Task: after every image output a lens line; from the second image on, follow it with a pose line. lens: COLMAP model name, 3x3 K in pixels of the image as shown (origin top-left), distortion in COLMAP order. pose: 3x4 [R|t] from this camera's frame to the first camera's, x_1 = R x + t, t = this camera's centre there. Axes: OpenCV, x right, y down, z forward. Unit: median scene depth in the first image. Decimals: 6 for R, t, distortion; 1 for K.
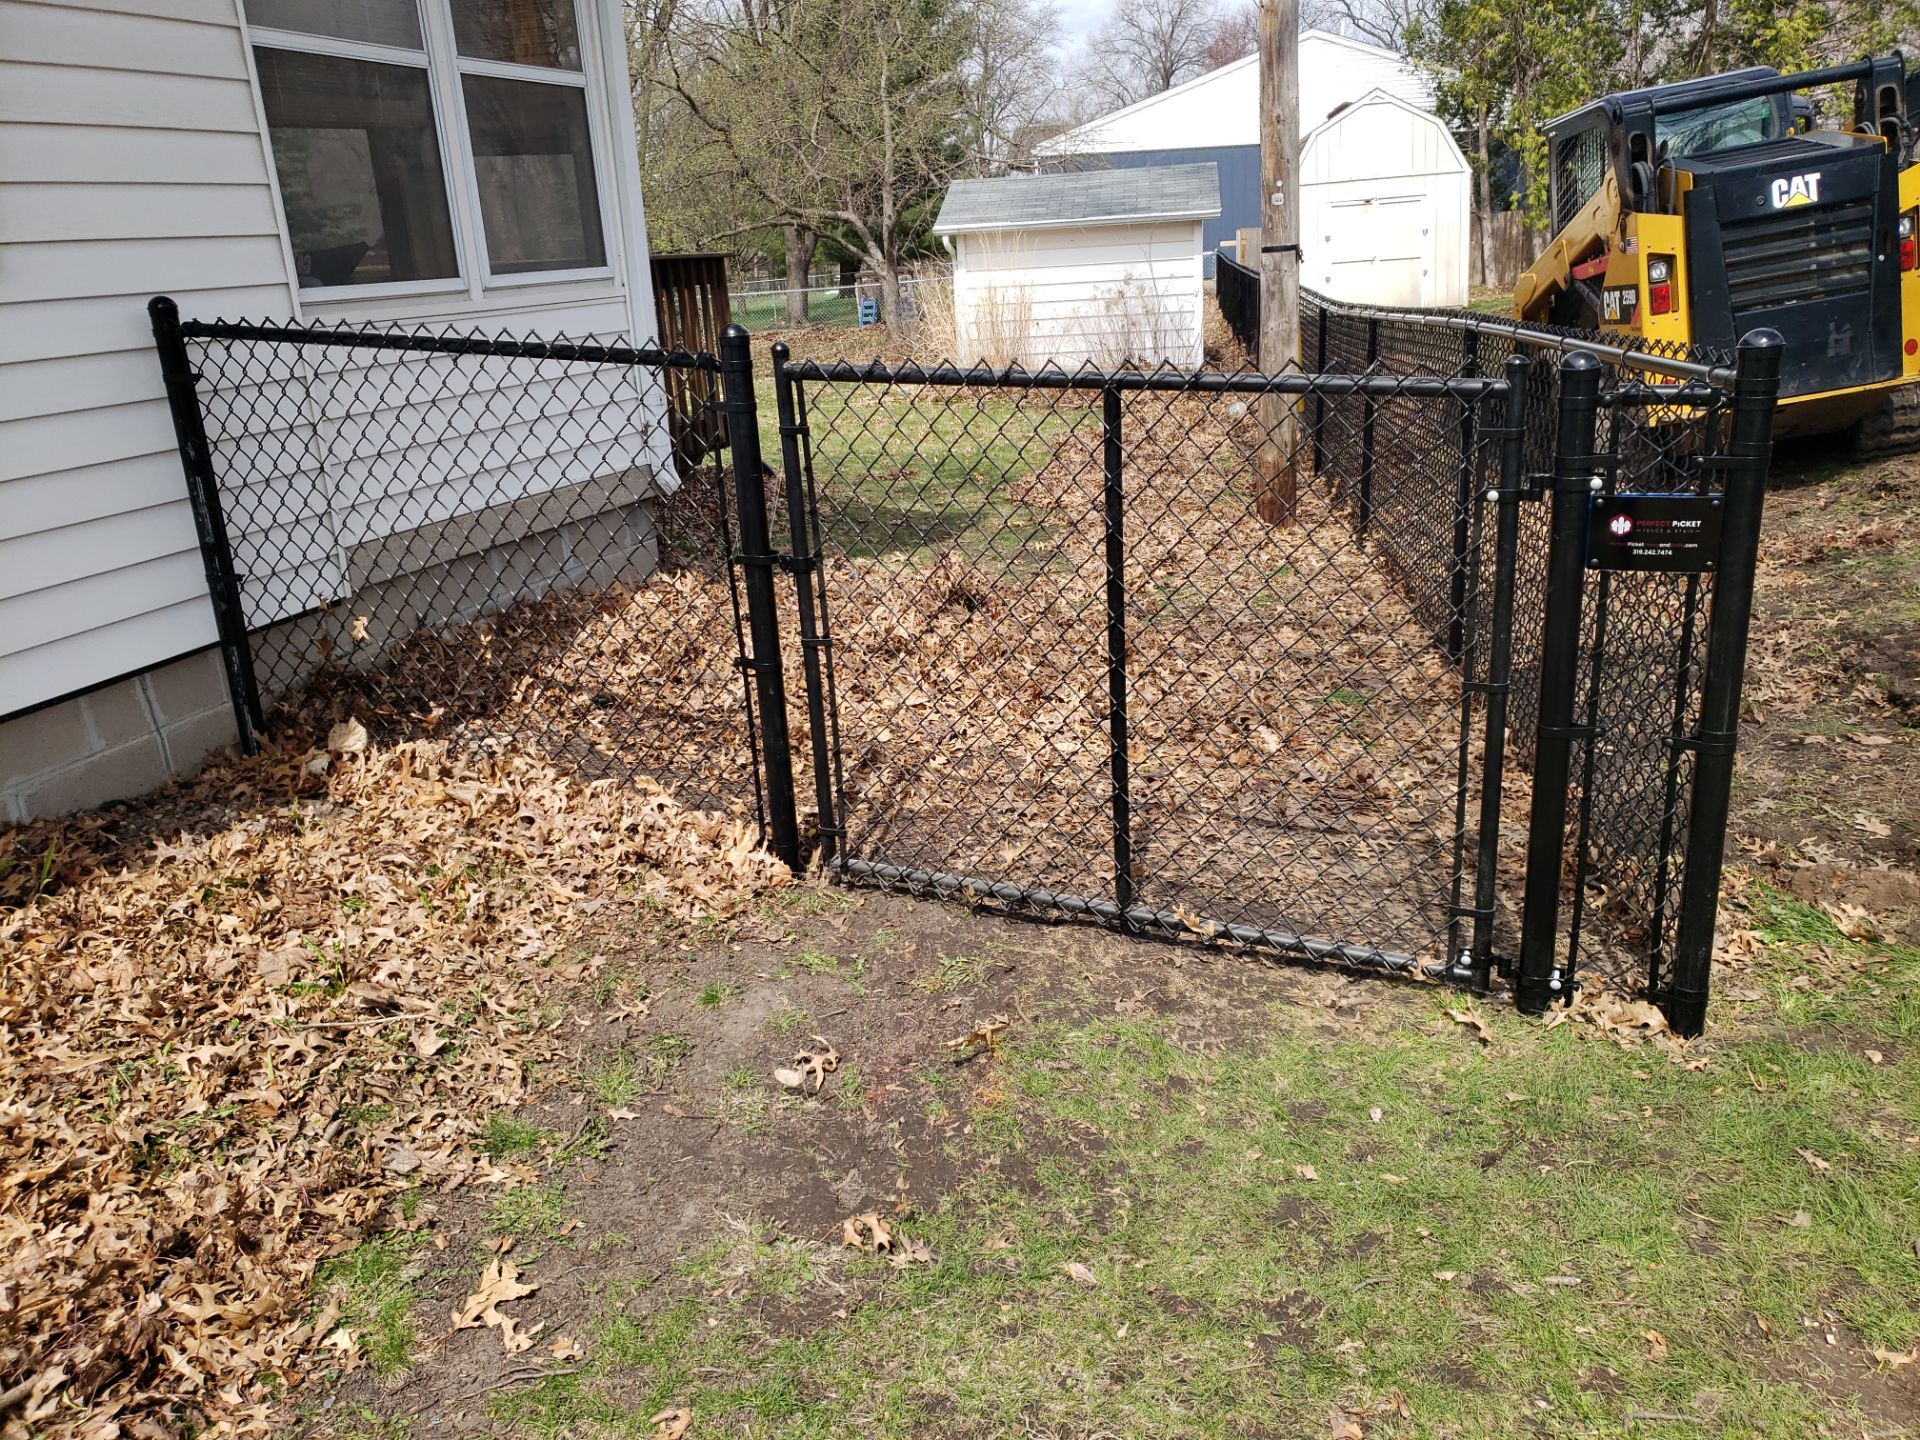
lens RADIAL K [[1542.5, 0, 951.1], [0, 1542.5, 726.4], [0, 0, 1]] dist [0.005797, 0.023653]
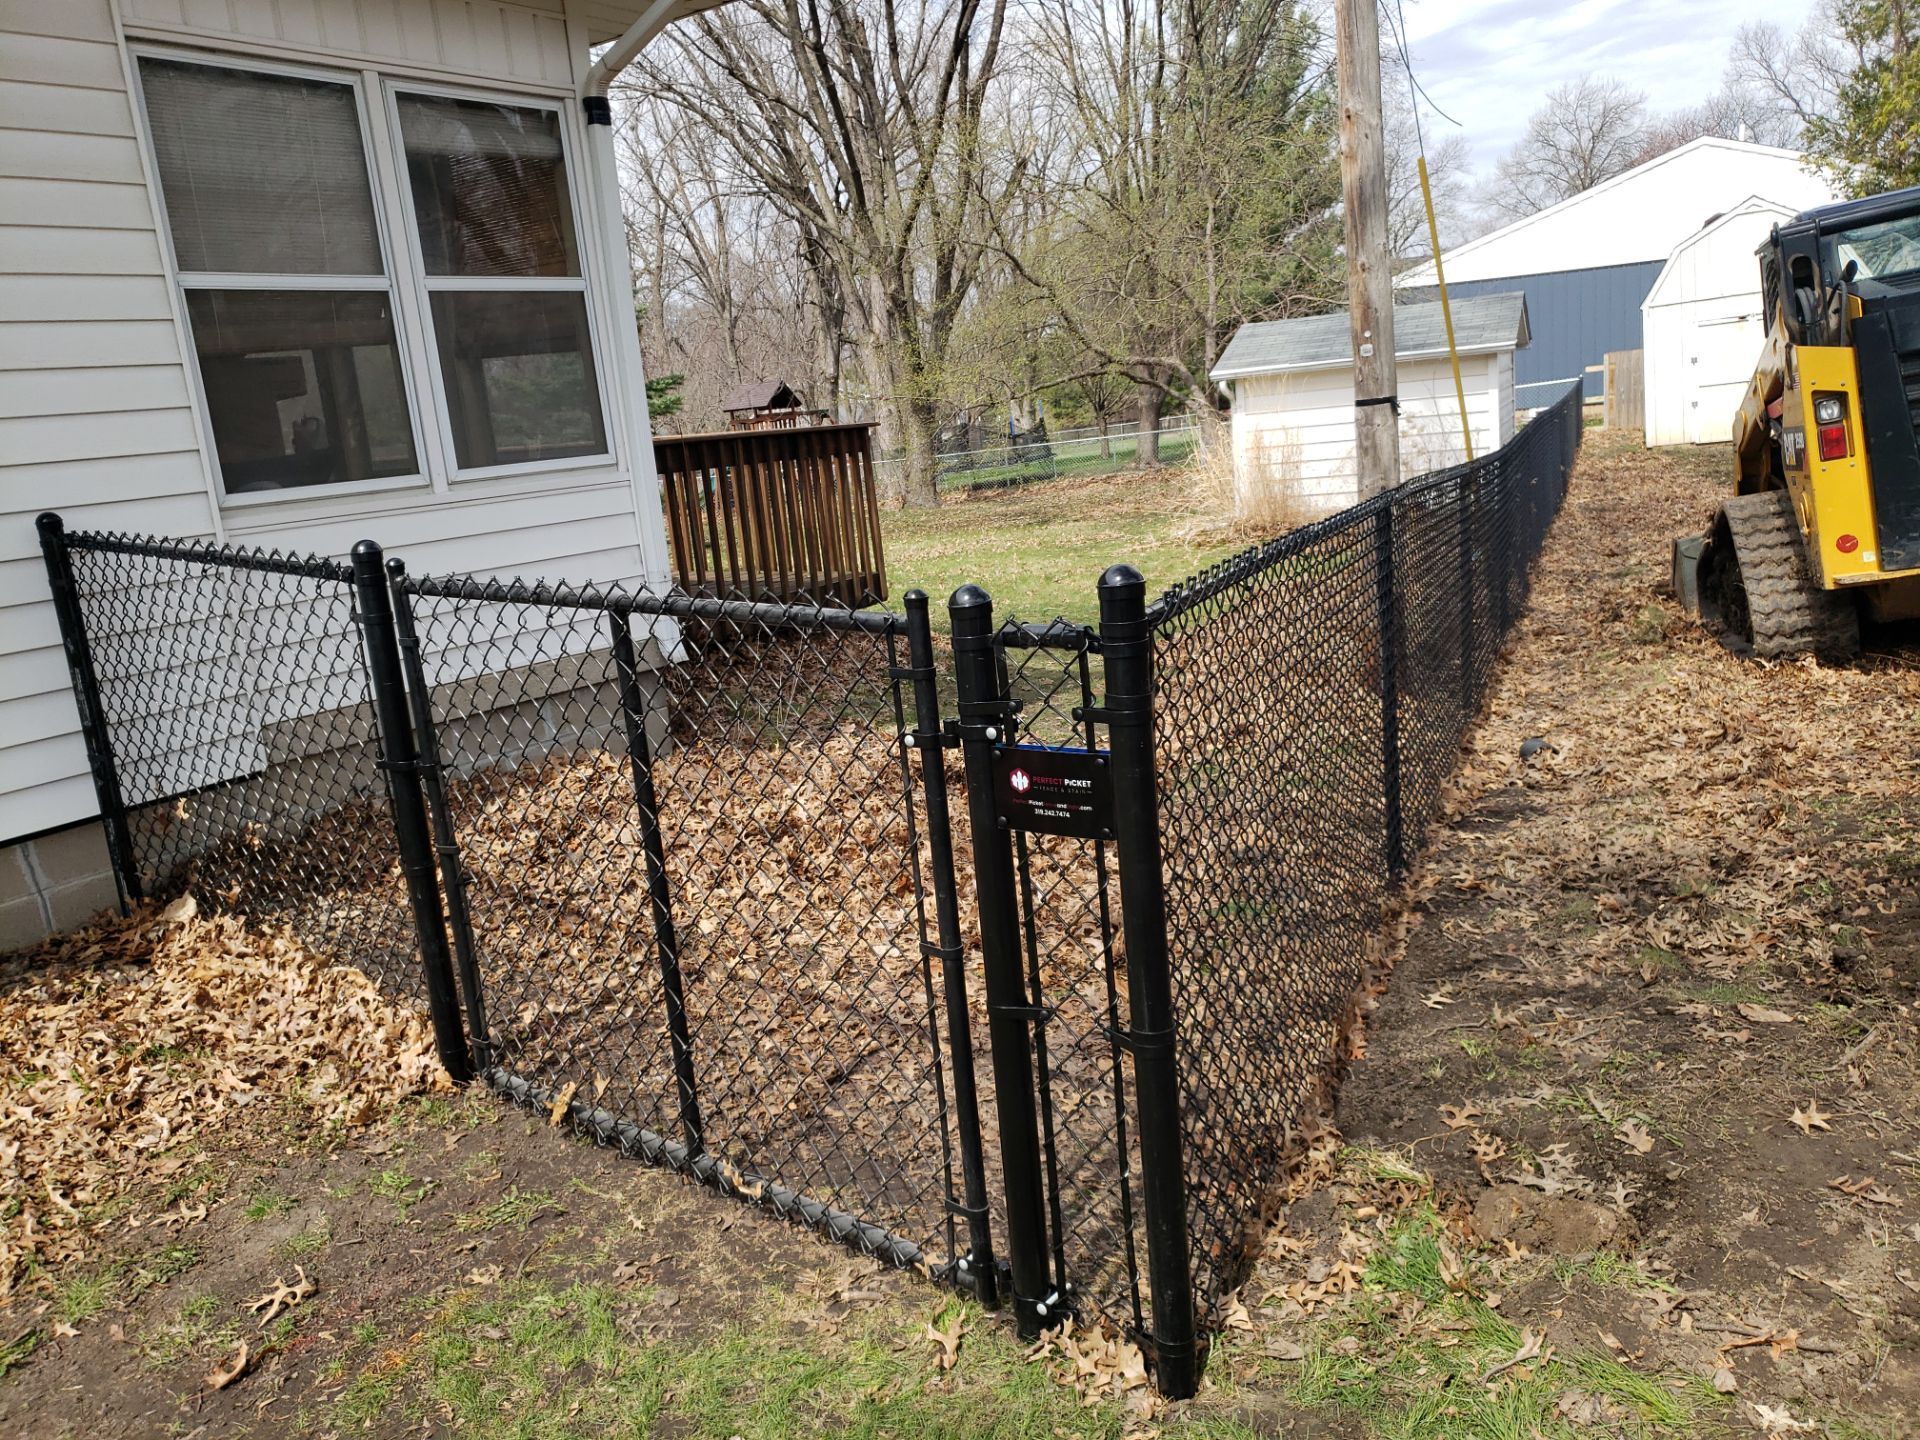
lens RADIAL K [[1542.5, 0, 945.7], [0, 1542.5, 707.5], [0, 0, 1]] dist [0.005797, 0.023653]
pose [[0.958265, 0.018430, -0.285288, 0.426518], [-0.044851, 0.995254, -0.086357, -0.063119], [0.282343, 0.095548, 0.954543, 0.108347]]
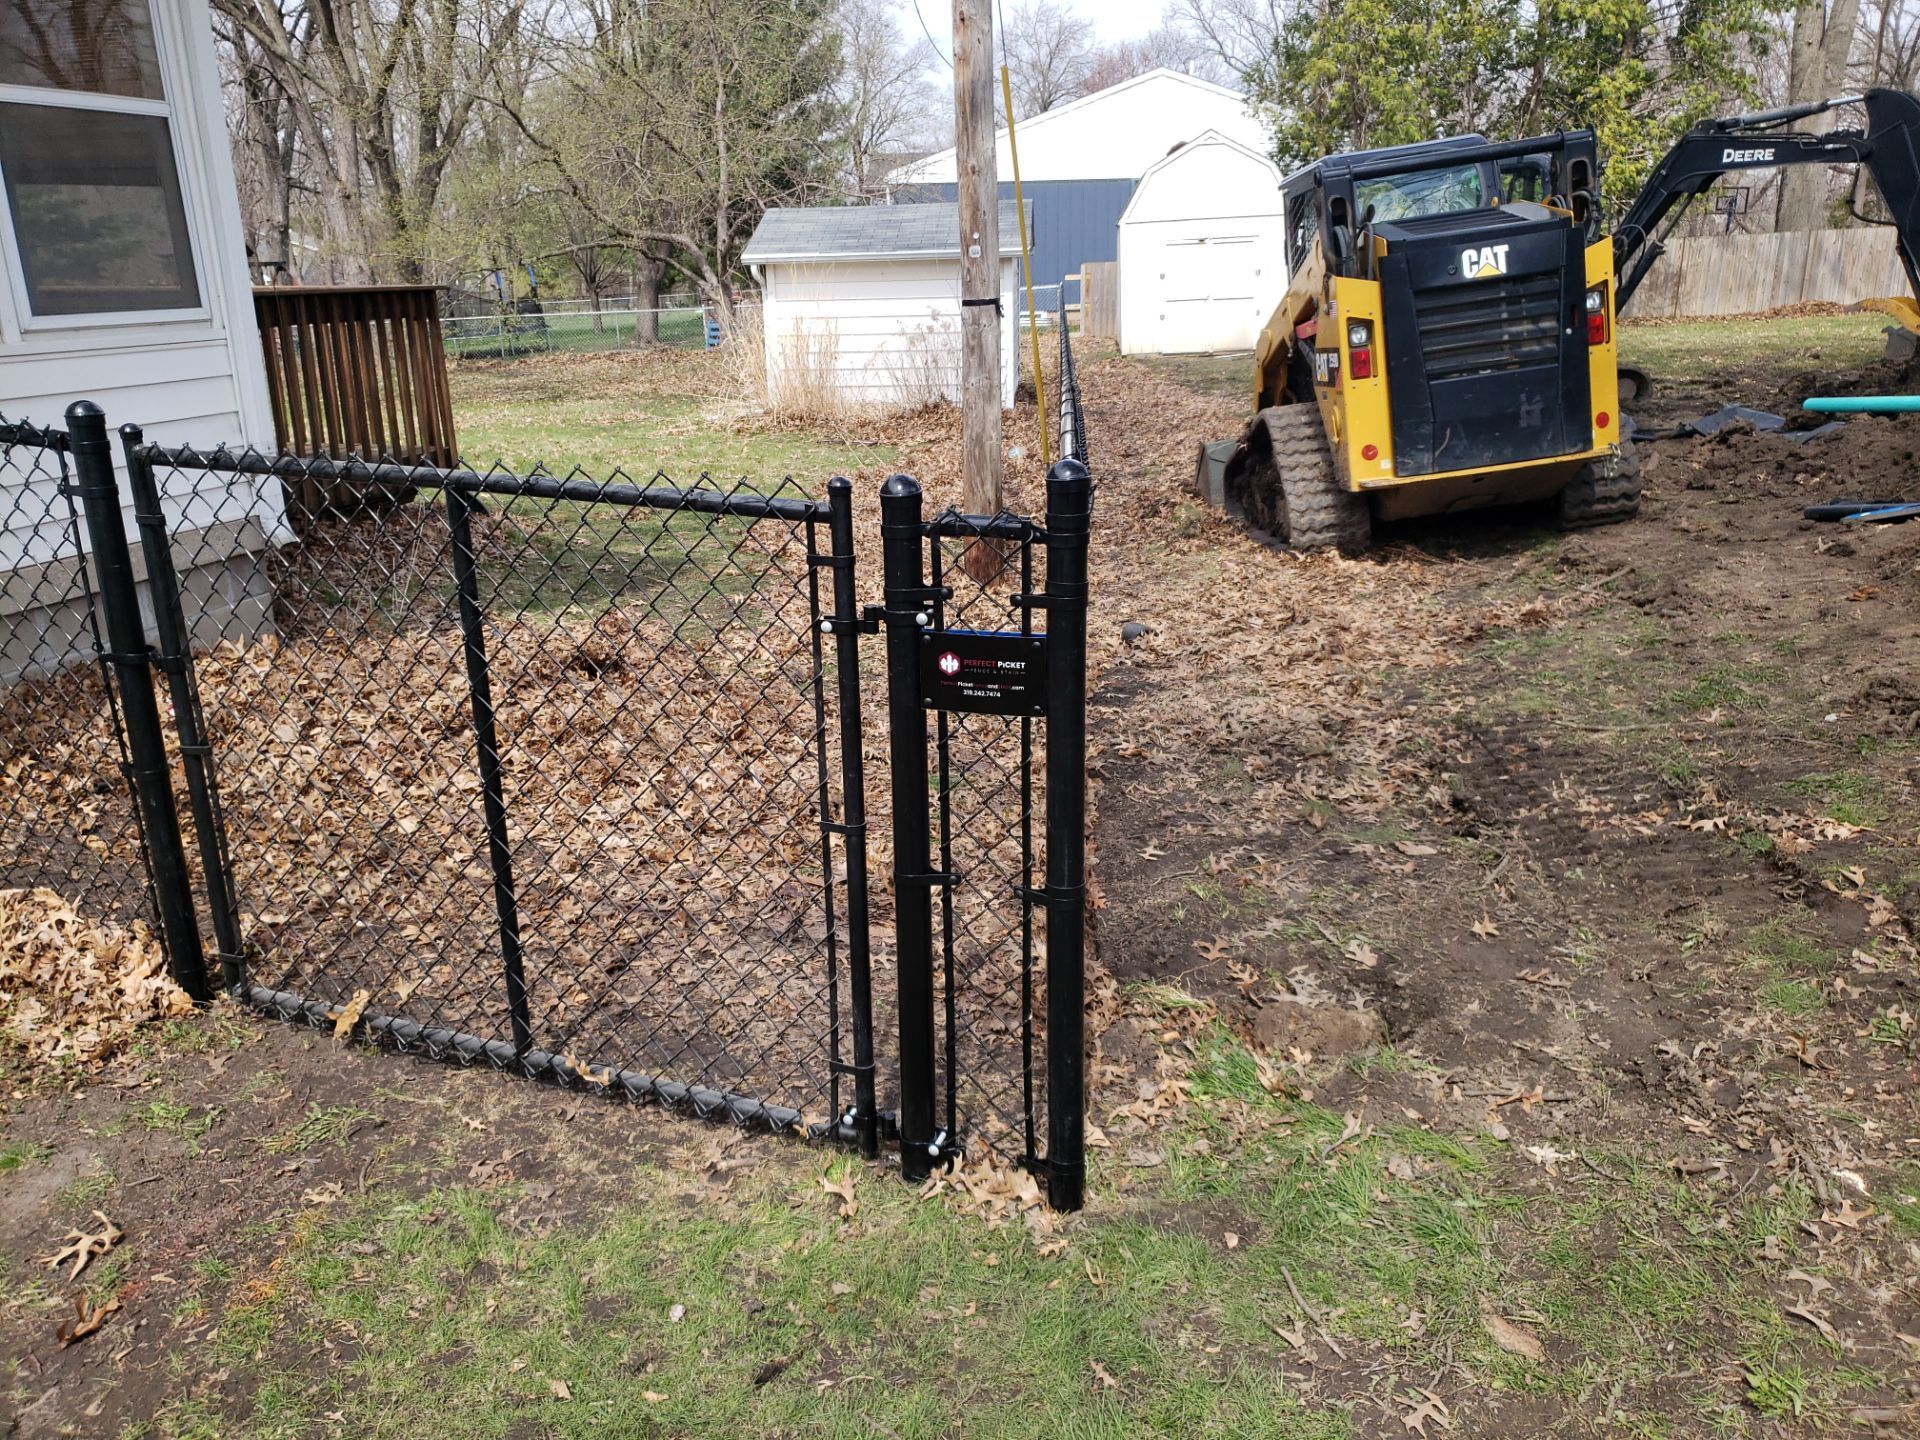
lens RADIAL K [[1542.5, 0, 939.5], [0, 1542.5, 713.1], [0, 0, 1]] dist [0.005797, 0.023653]
pose [[0.998505, 0.014032, 0.052822, 0.253595], [-0.013035, 0.999731, -0.019170, -0.055487], [-0.053076, 0.018453, 0.998420, 0.059579]]
